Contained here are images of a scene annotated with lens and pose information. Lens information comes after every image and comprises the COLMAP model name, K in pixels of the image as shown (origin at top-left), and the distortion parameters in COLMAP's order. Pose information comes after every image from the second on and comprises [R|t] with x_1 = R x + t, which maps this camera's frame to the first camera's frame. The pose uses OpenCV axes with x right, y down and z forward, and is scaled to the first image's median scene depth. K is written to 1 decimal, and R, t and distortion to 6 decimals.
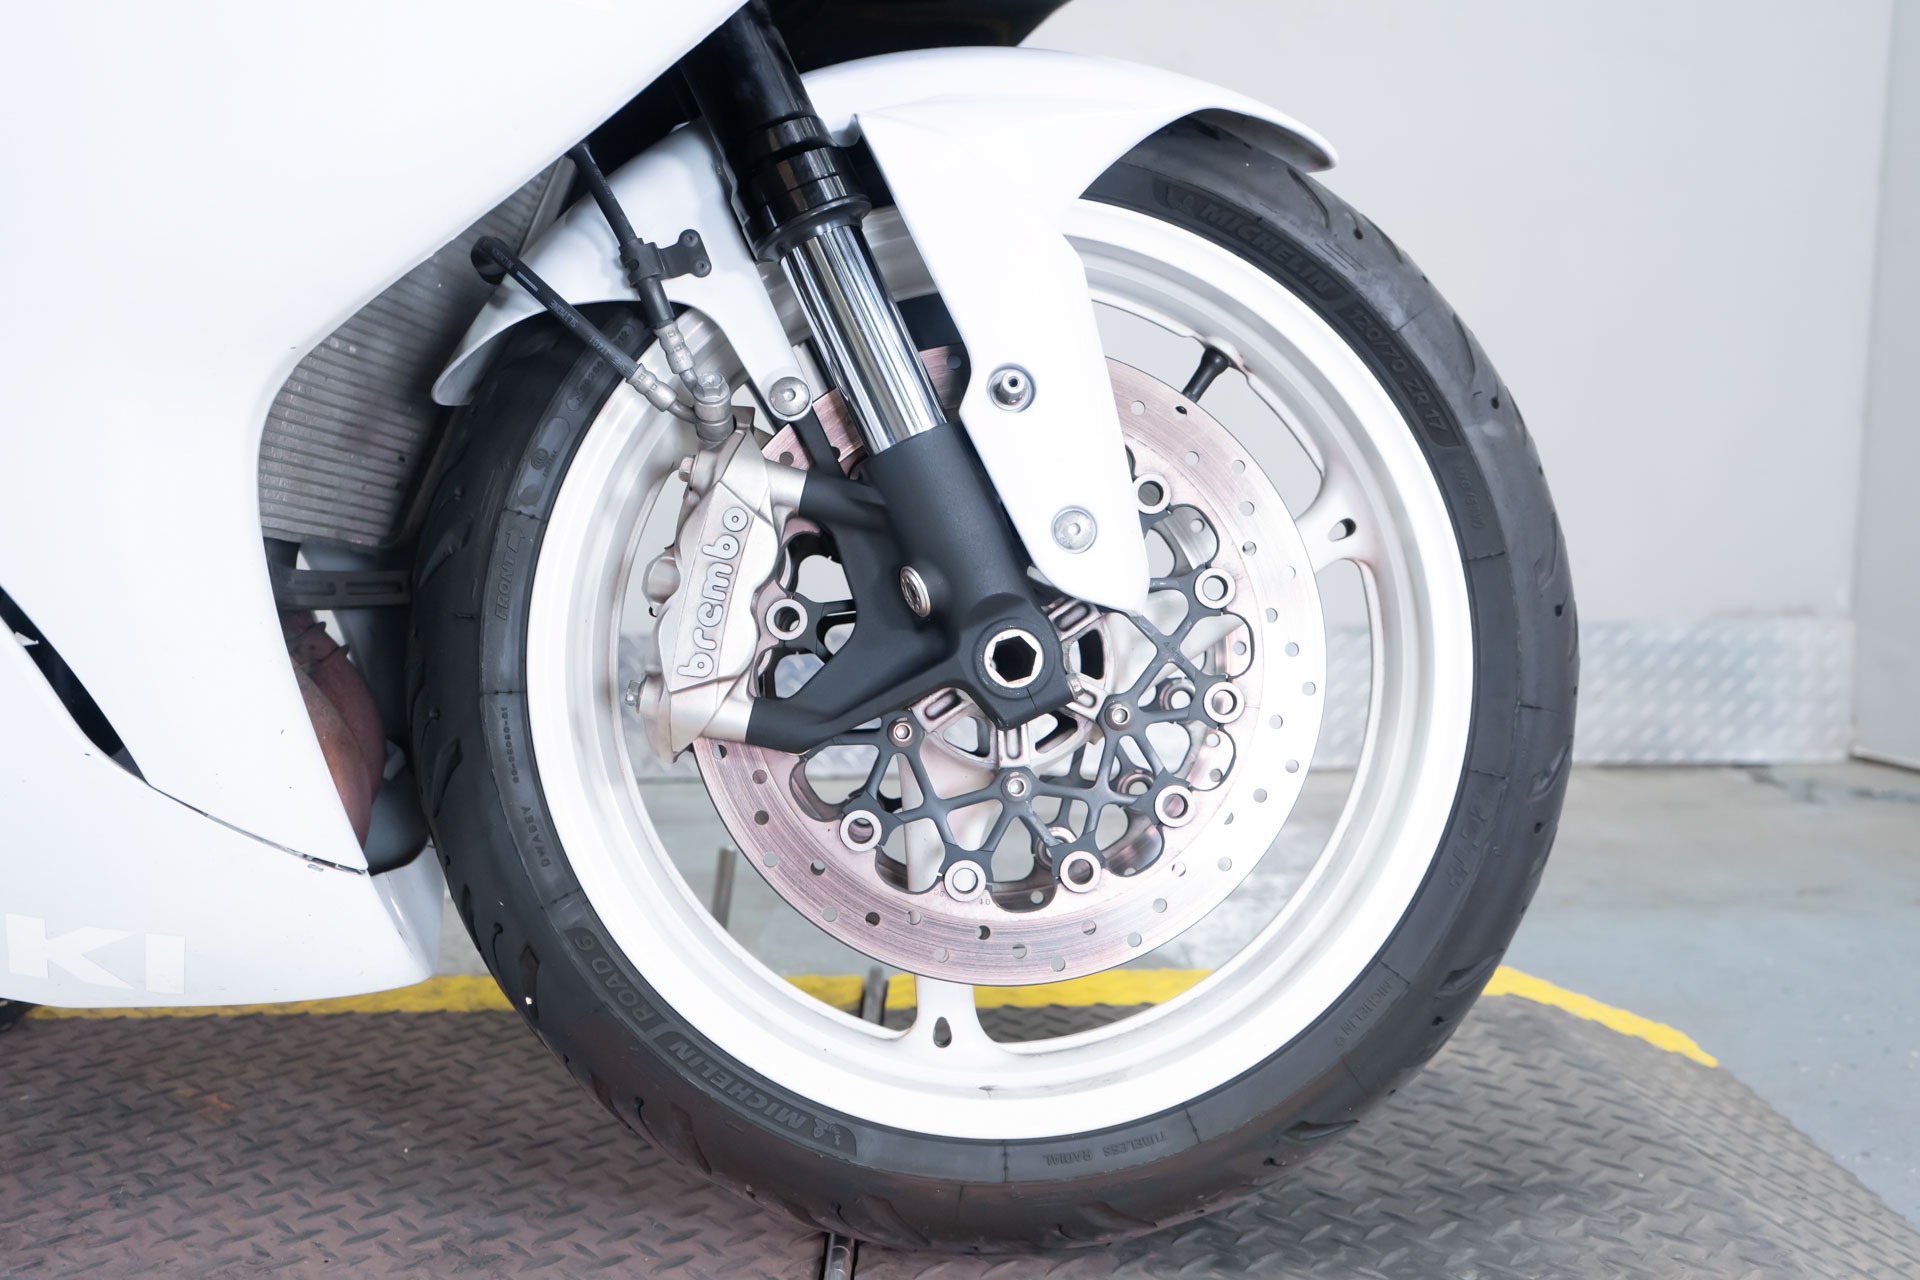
lens RADIAL K [[1936.4, 0, 982.8], [0, 1936.4, 601.7], [0, 0, 1]] dist [0.009955, 0.000000]
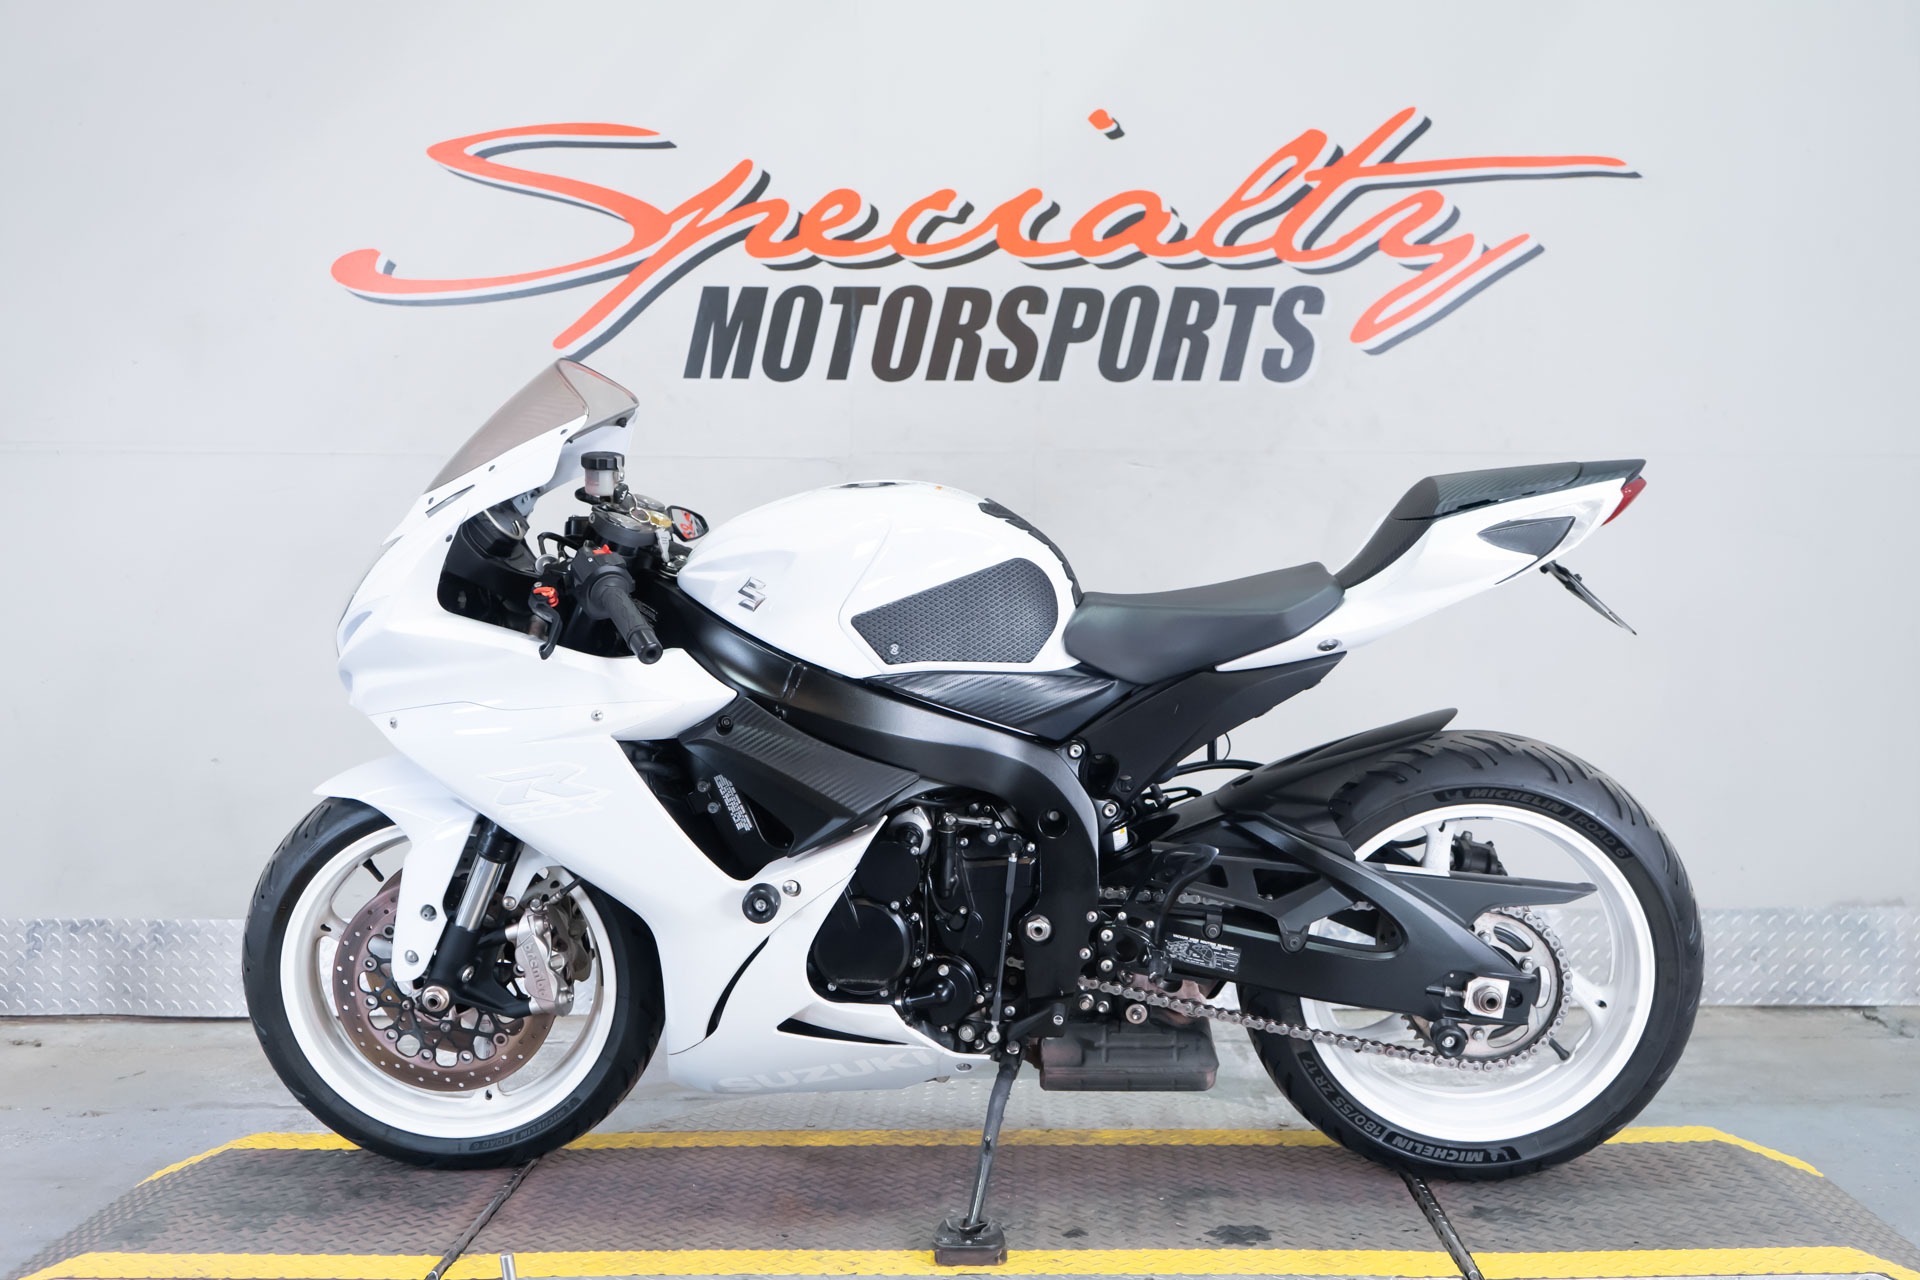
lens RADIAL K [[2000.4, 0, 945.4], [0, 2000.4, 646.0], [0, 0, 1]] dist [0.009811, 0.000000]
pose [[0.997520, -0.004718, -0.070231, -0.554990], [-0.000005, 0.997746, -0.067102, -0.256081], [0.070389, 0.066936, 0.995271, -1.697925]]
